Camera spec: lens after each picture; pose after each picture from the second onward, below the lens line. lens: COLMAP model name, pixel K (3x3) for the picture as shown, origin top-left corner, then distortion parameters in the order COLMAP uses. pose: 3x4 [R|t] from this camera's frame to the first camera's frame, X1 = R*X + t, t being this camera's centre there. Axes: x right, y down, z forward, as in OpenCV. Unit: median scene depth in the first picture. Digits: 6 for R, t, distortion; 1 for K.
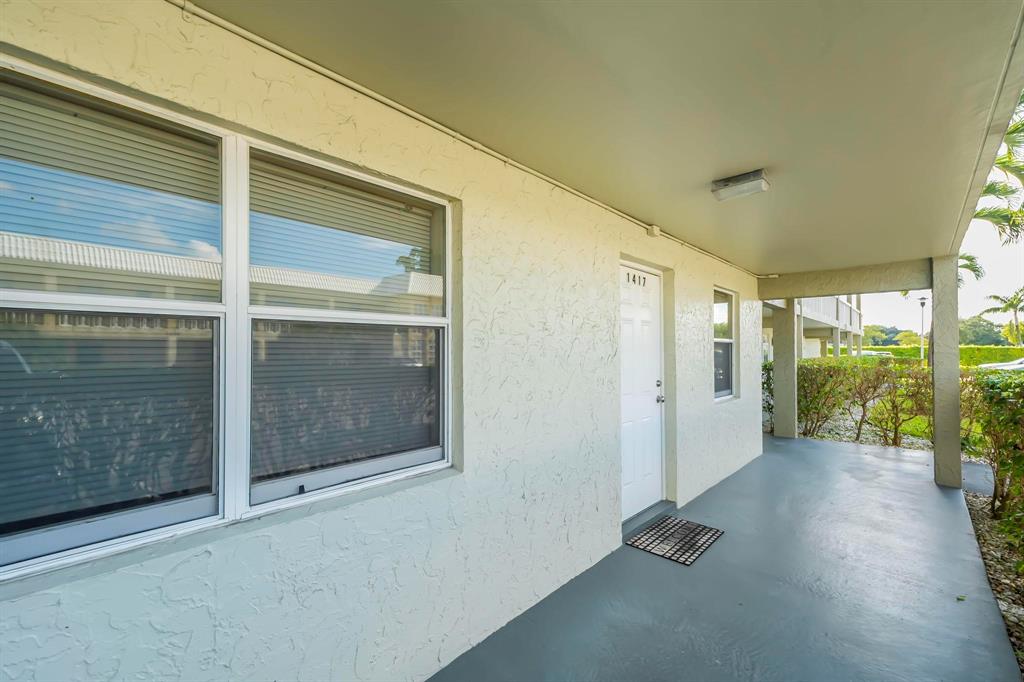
lens RADIAL K [[440.6, 0, 516.6], [0, 440.6, 344.5], [0, 0, 1]] dist [-0.001843, -0.000015]
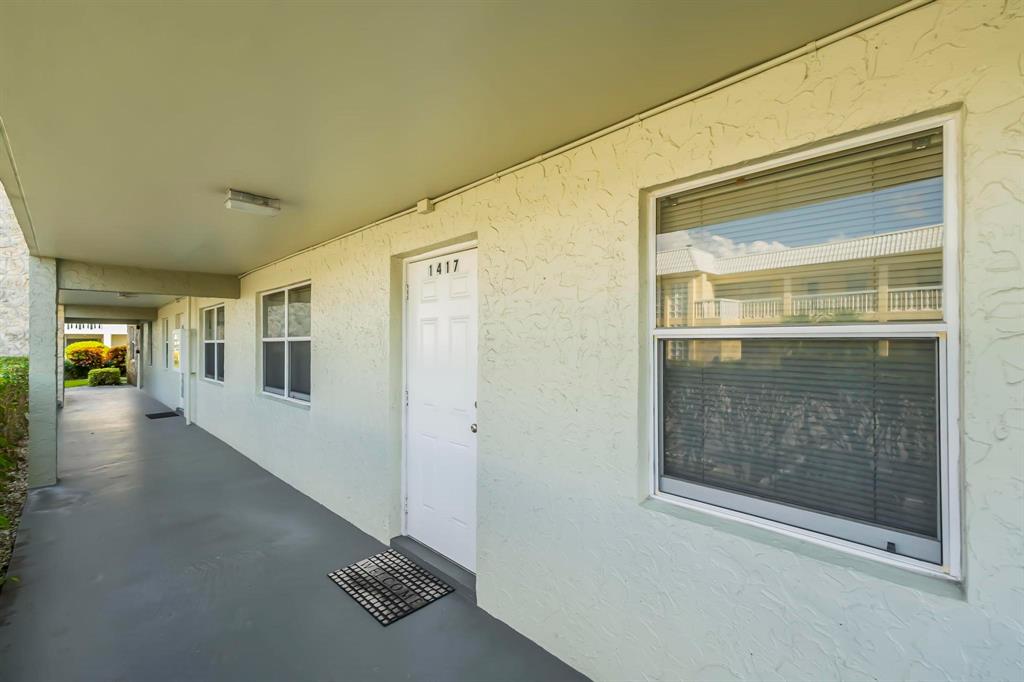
lens RADIAL K [[440.6, 0, 516.5], [0, 440.6, 342.8], [0, 0, 1]] dist [-0.001843, -0.000015]
pose [[-0.048647, -0.010472, -0.998761, 1.161986], [0.008399, 0.999905, -0.010893, 0.001767], [0.998781, -0.008918, -0.048554, 1.264087]]
